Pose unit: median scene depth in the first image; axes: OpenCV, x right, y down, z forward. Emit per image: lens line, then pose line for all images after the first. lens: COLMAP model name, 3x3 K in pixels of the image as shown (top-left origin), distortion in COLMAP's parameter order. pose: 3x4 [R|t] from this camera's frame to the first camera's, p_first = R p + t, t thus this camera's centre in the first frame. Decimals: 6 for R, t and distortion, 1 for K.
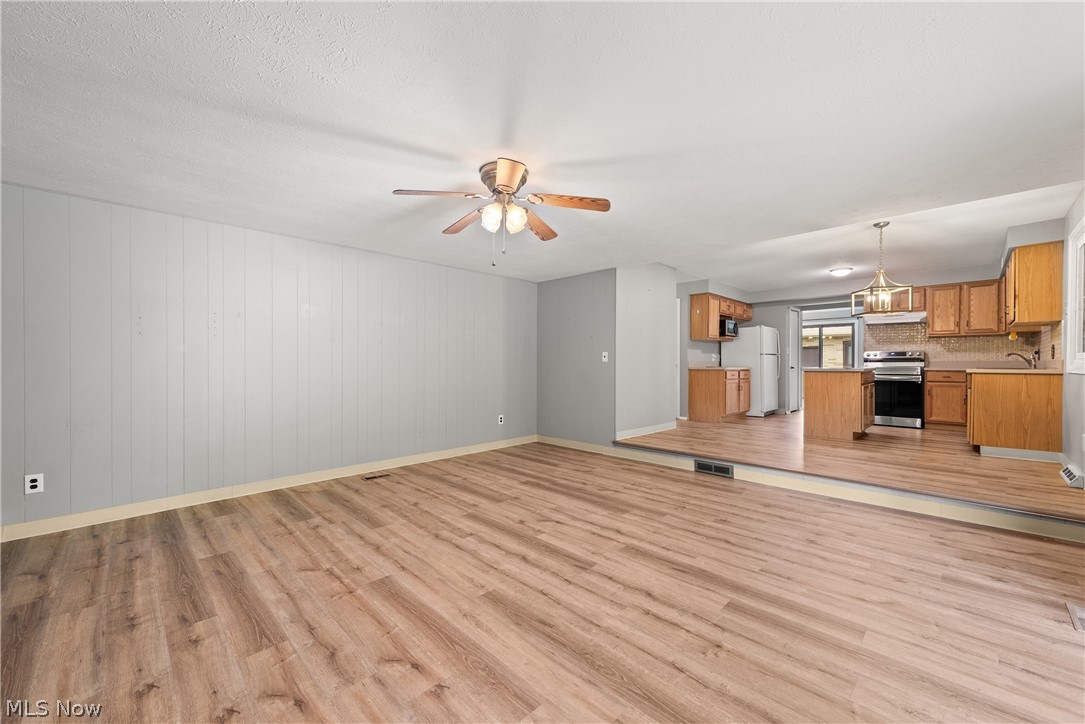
lens RADIAL K [[428.2, 0, 543.3], [0, 428.2, 362.4], [0, 0, 1]] dist [0.010295, -0.000322]
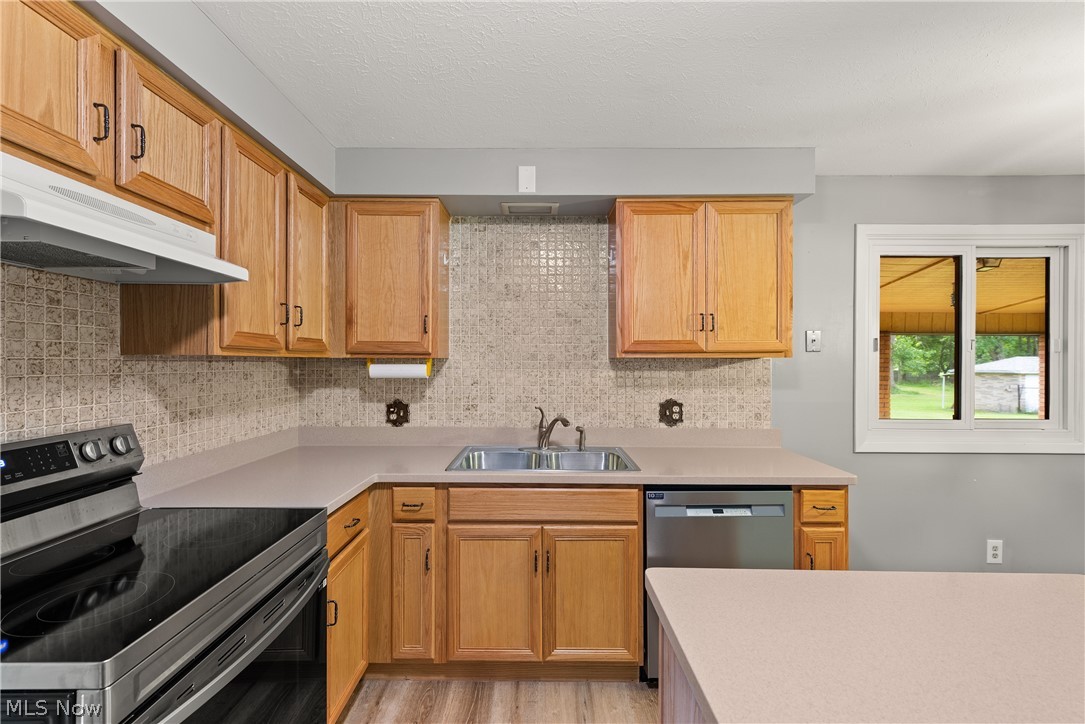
lens RADIAL K [[480.9, 0, 542.5], [0, 480.9, 362.0], [0, 0, 1]] dist [0.007523, 0.000007]
pose [[-0.708144, -0.007357, 0.706030, 1.123711], [-0.007022, 0.999970, 0.003378, -0.108469], [-0.706033, -0.002566, -0.708174, 1.923439]]
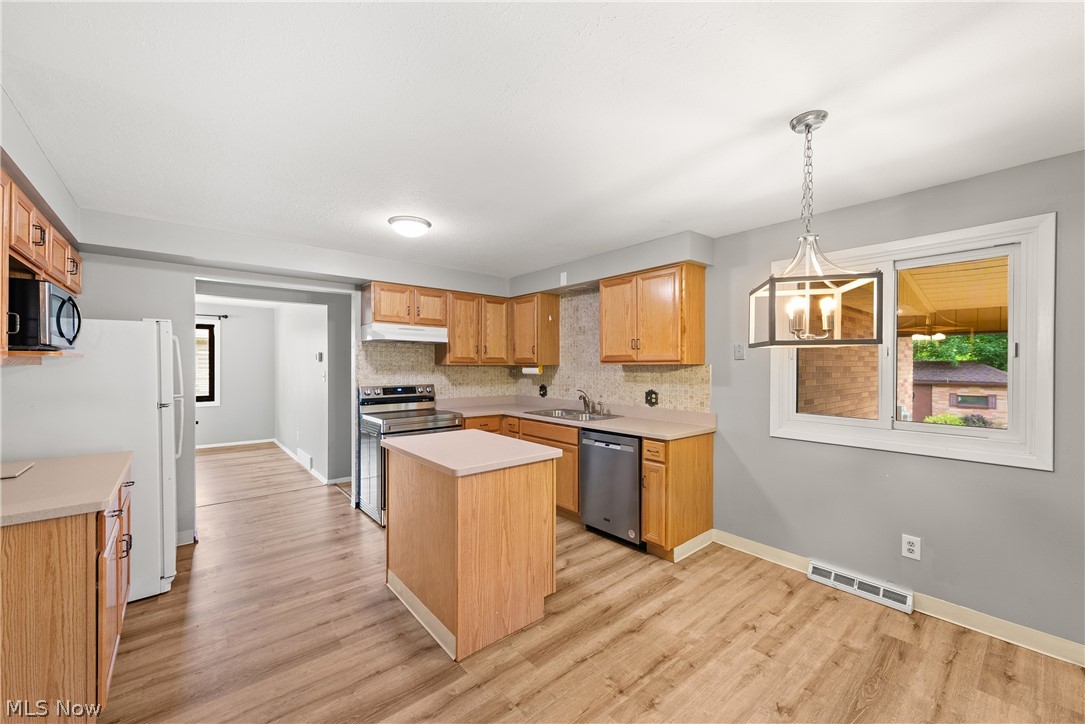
lens RADIAL K [[423.1, 0, 538.8], [0, 423.1, 367.0], [0, 0, 1]] dist [0.001173, -0.000045]
pose [[0.087289, -0.006989, 0.996159, 0.438388], [-0.004251, 0.999964, 0.007388, -0.113997], [-0.996174, -0.004879, 0.087256, 1.460846]]
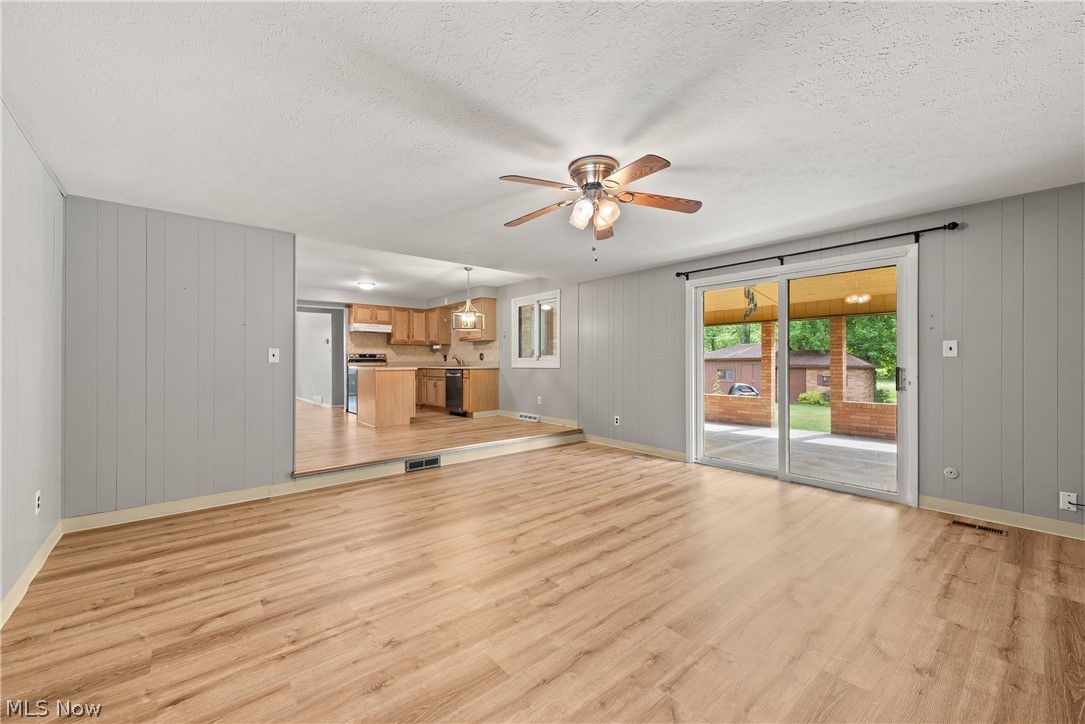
lens RADIAL K [[428.2, 0, 543.3], [0, 428.2, 362.4], [0, 0, 1]] dist [0.010295, -0.000322]
pose [[0.073048, -0.002398, 0.997326, -0.785419], [0.002068, 0.999995, 0.002253, -0.004958], [-0.997326, 0.001898, 0.073053, 0.773341]]
